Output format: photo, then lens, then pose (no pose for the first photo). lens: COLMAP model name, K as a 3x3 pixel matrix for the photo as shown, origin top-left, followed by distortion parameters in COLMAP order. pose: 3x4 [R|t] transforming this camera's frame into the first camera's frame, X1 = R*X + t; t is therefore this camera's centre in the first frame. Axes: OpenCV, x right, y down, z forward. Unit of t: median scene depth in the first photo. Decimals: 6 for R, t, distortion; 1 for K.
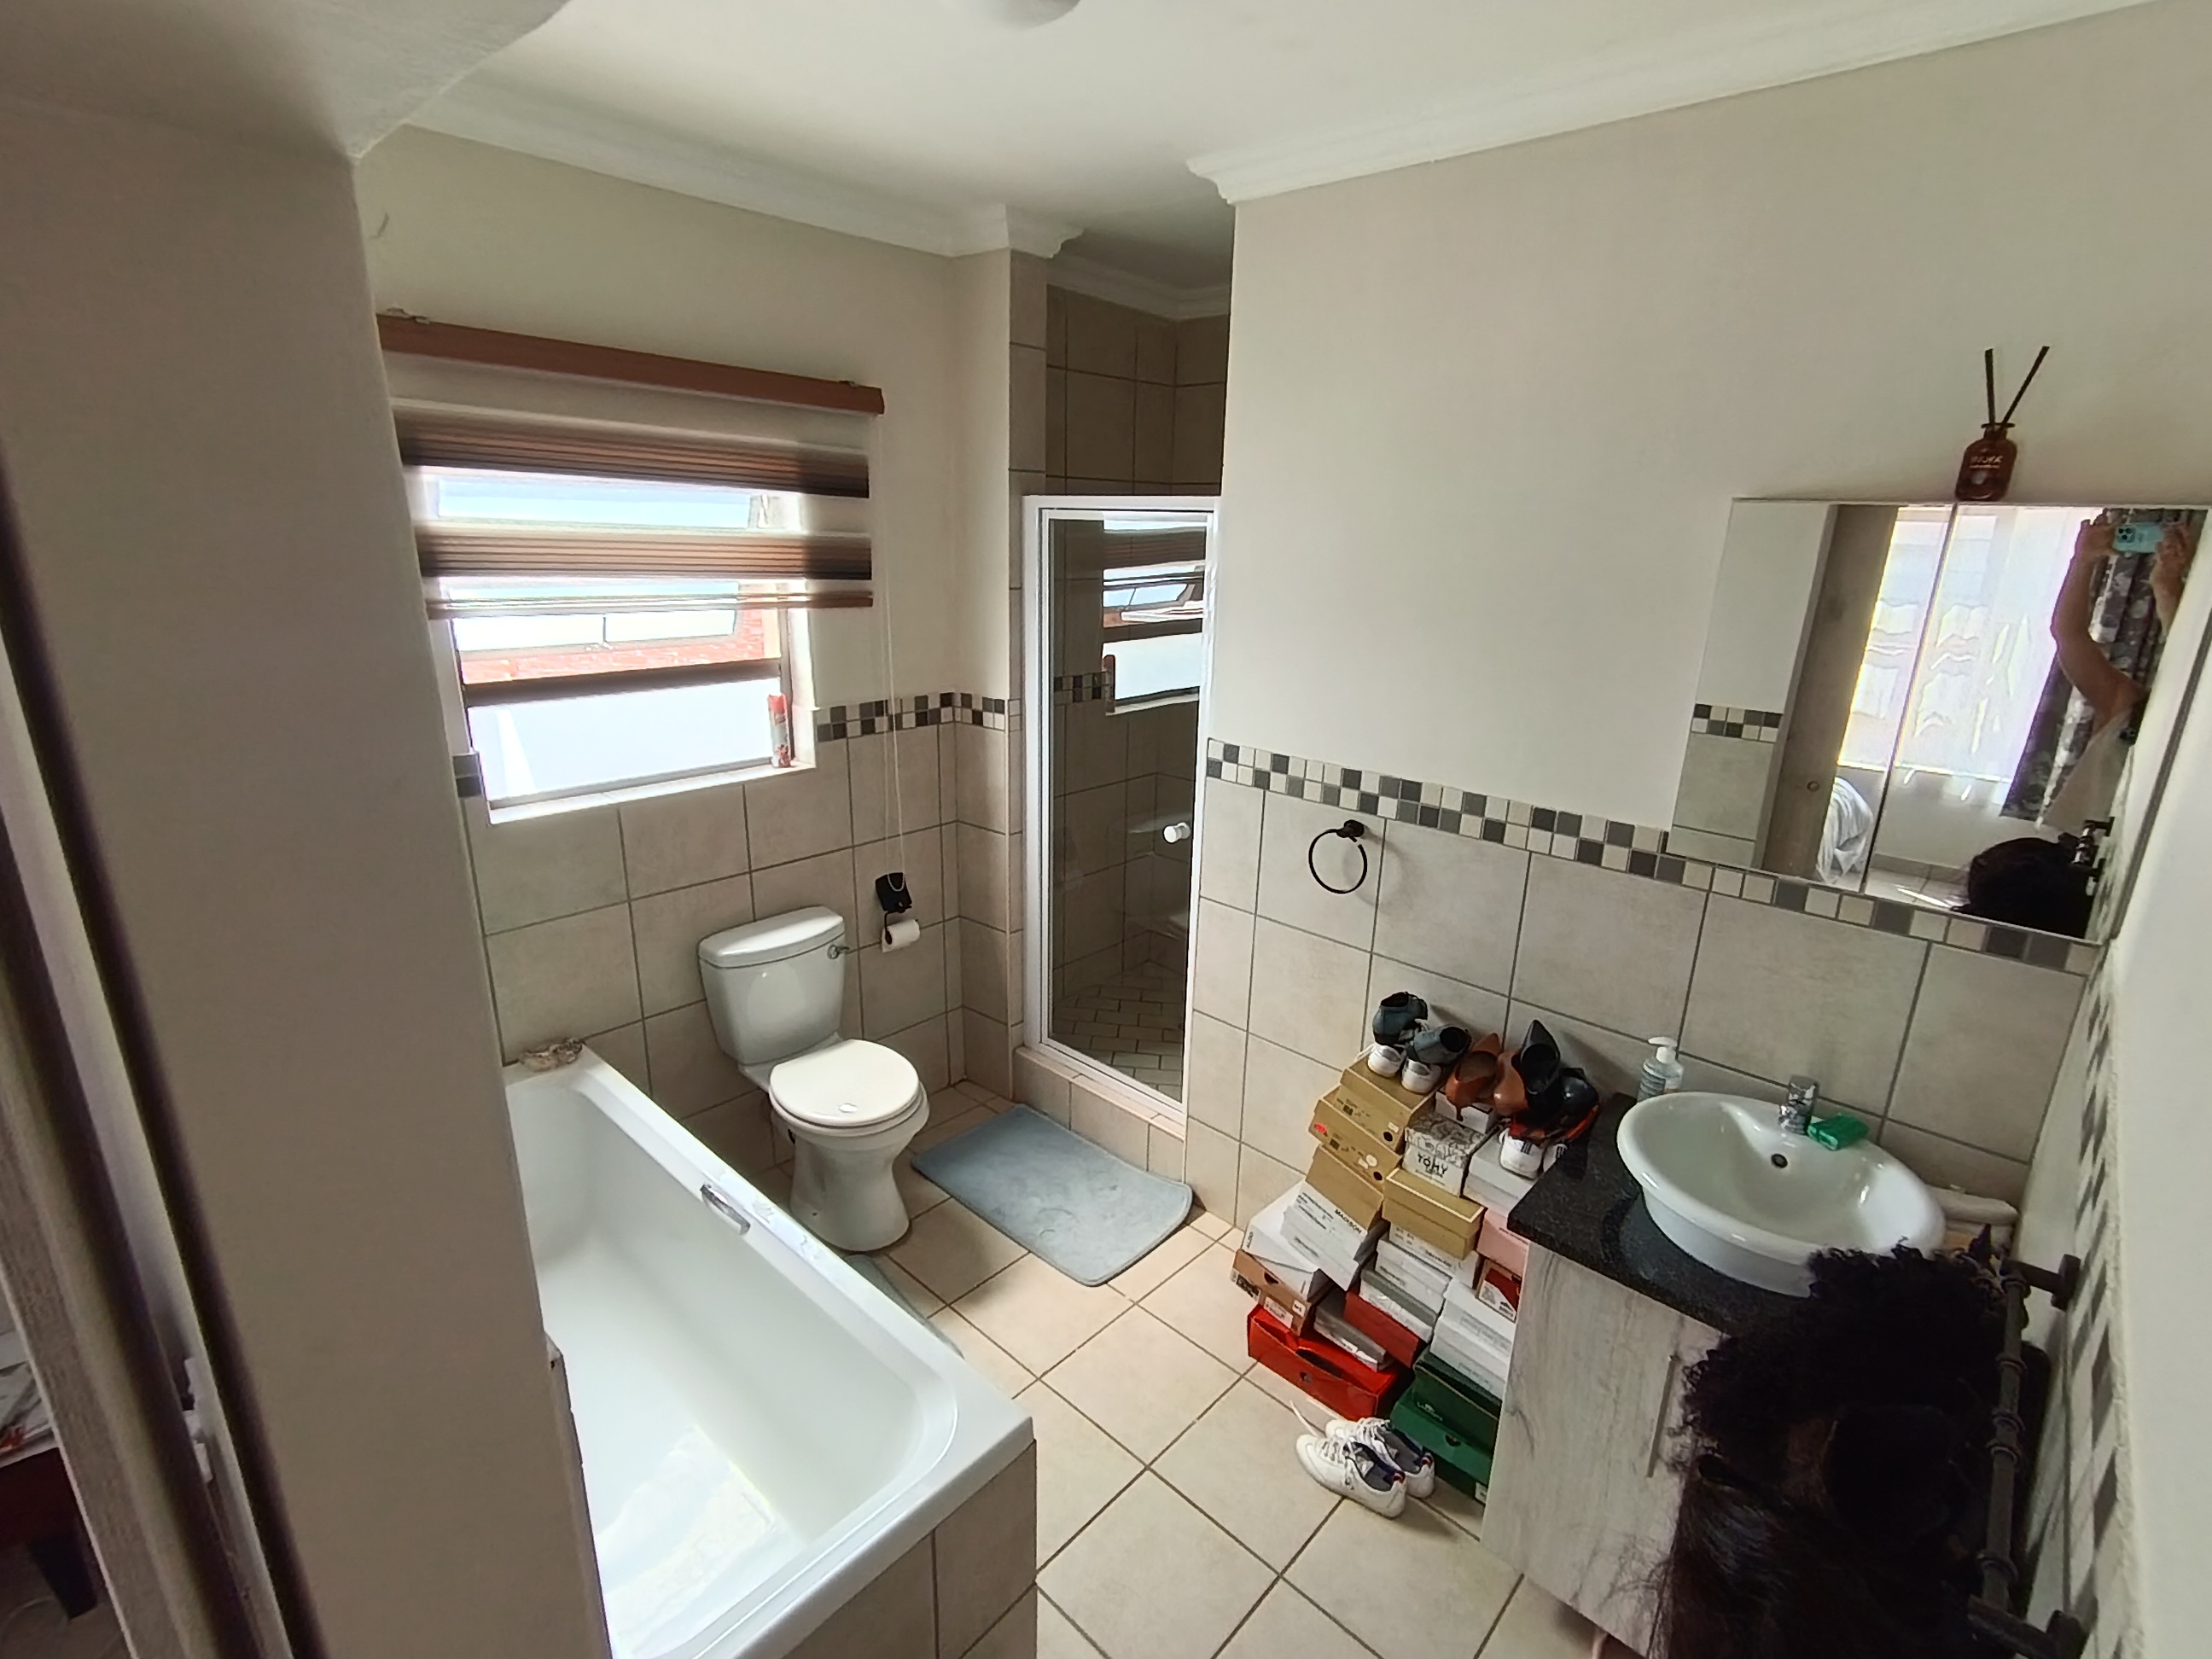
lens RADIAL K [[1055.8, 0, 1105.0], [0, 1055.8, 828.4], [0, 0, 1]] dist [0.000044, -0.000175]
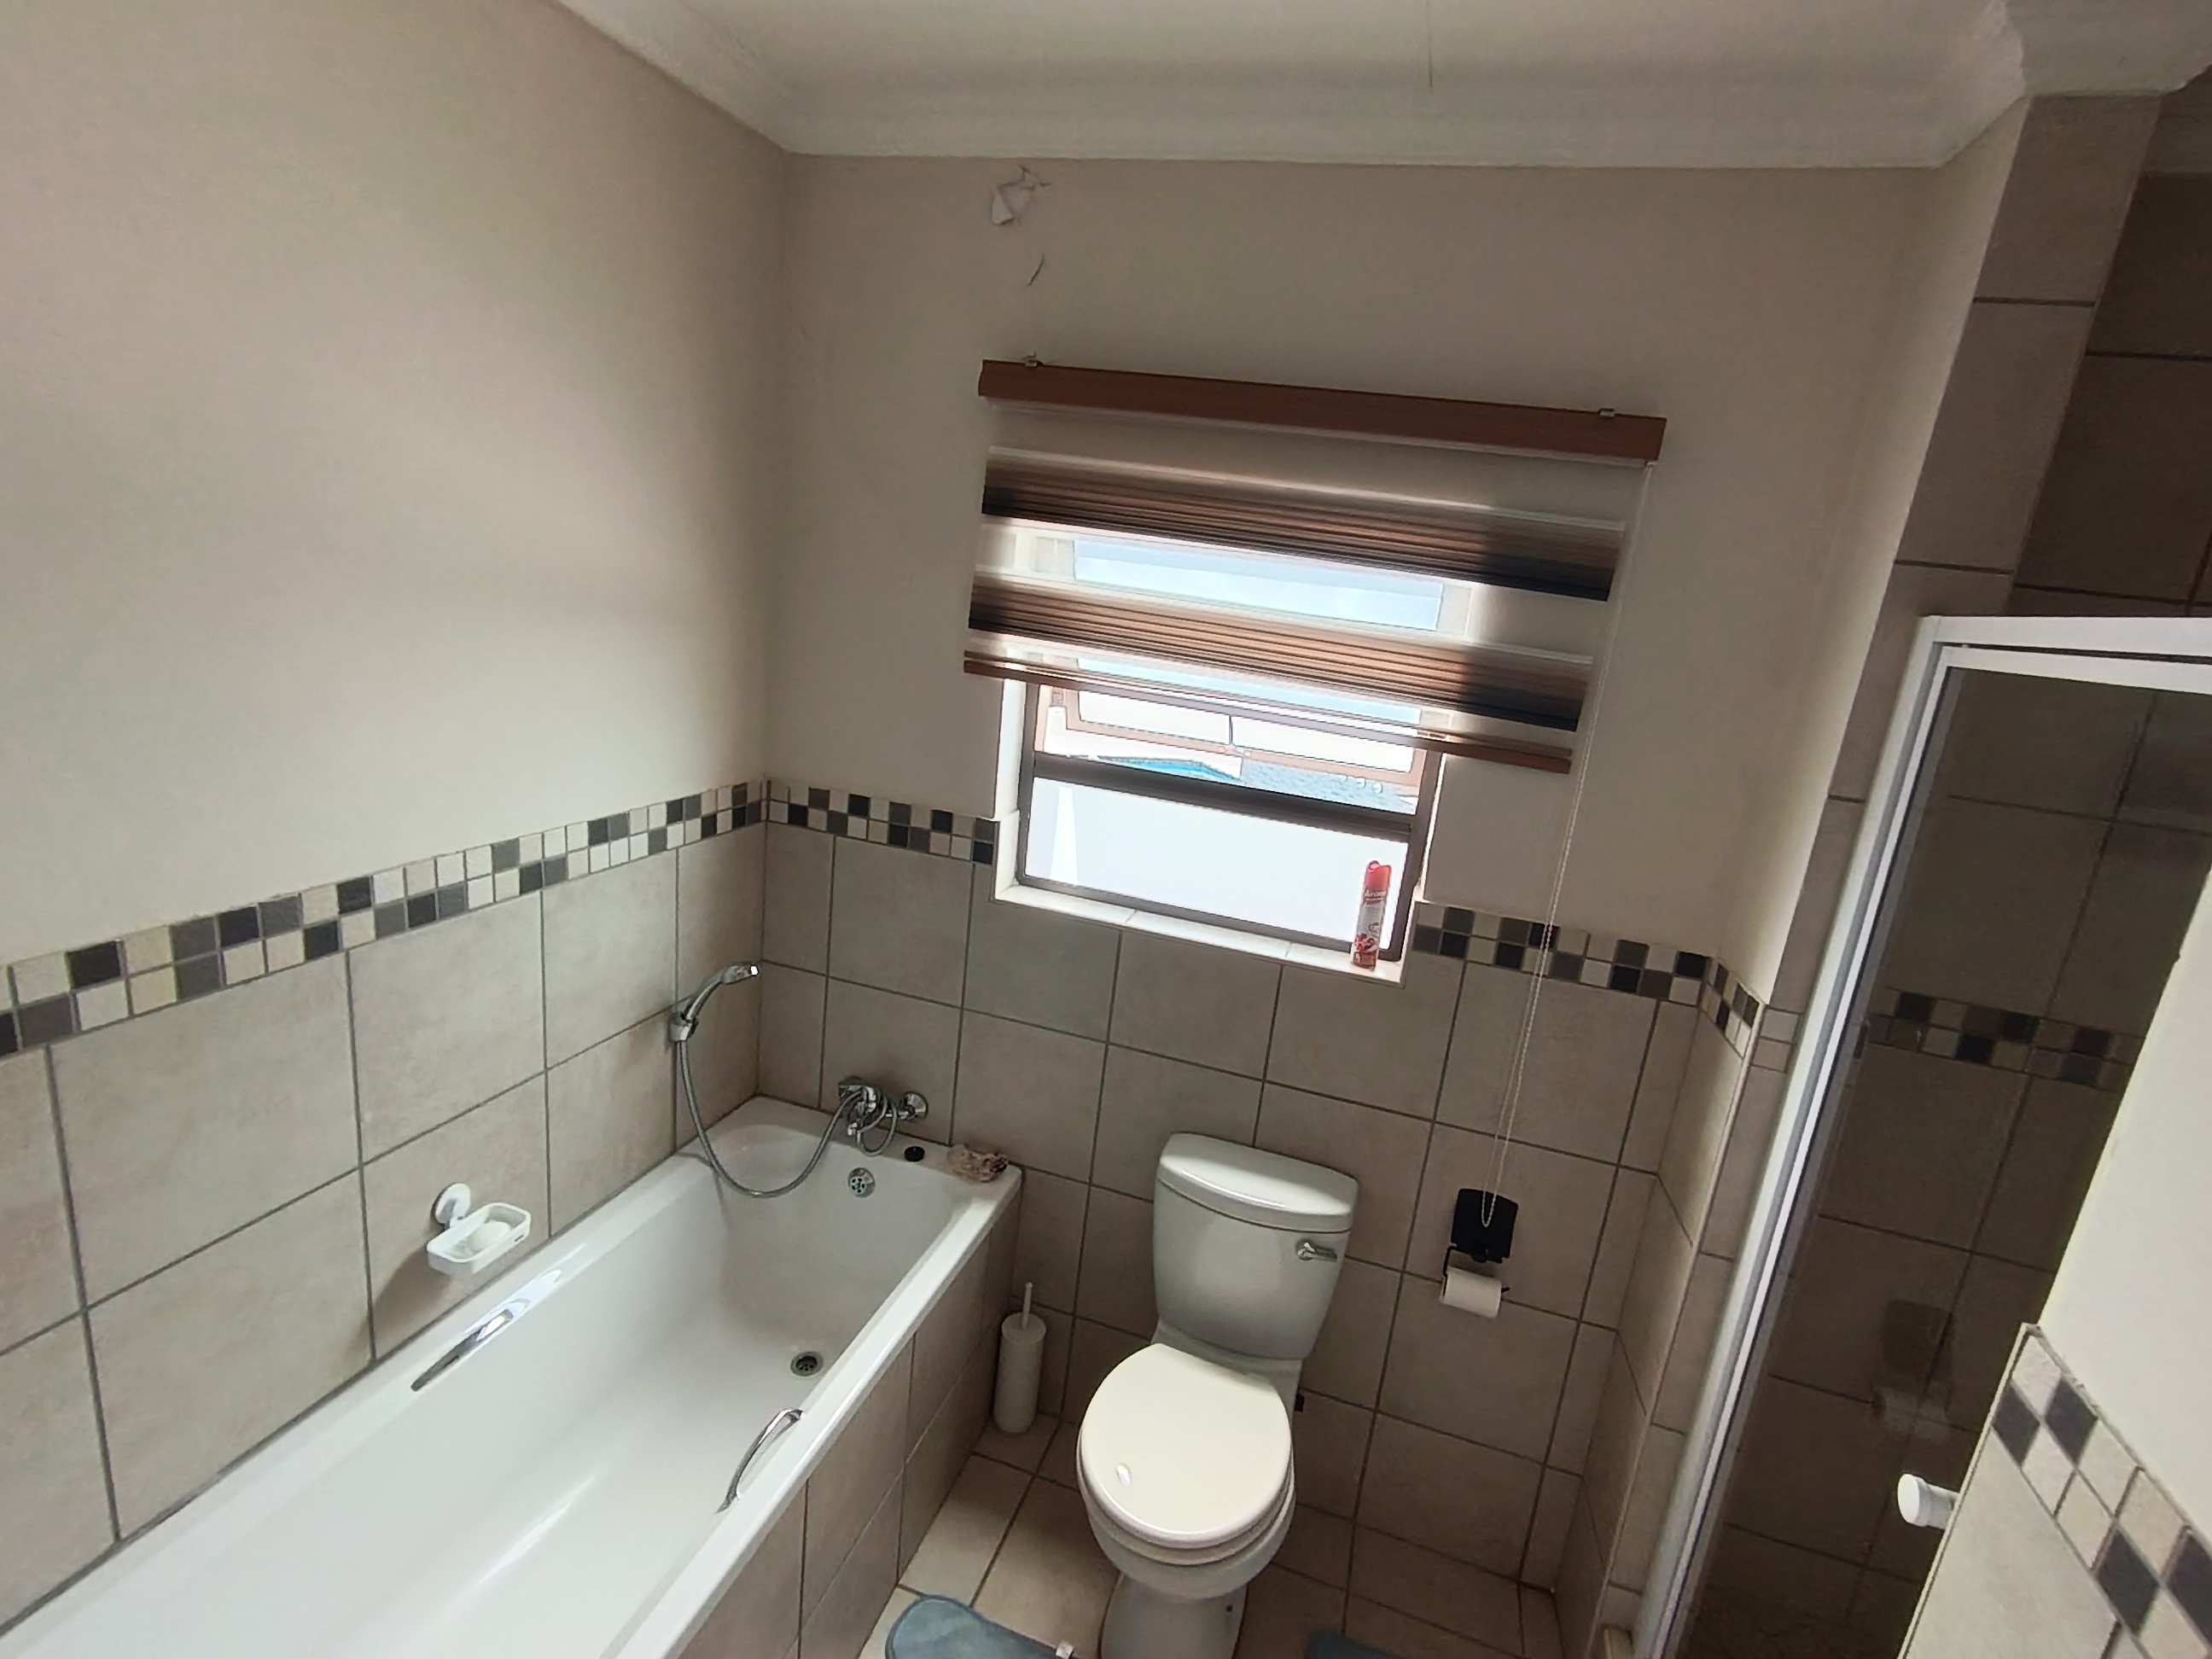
lens RADIAL K [[1055.8, 0, 1105.0], [0, 1055.8, 828.4], [0, 0, 1]] dist [0.000044, -0.000175]
pose [[0.429806, 0.238876, -0.870750, 0.208925], [-0.351798, 0.932464, 0.082157, -0.142621], [0.831568, 0.271016, 0.484814, 0.512801]]
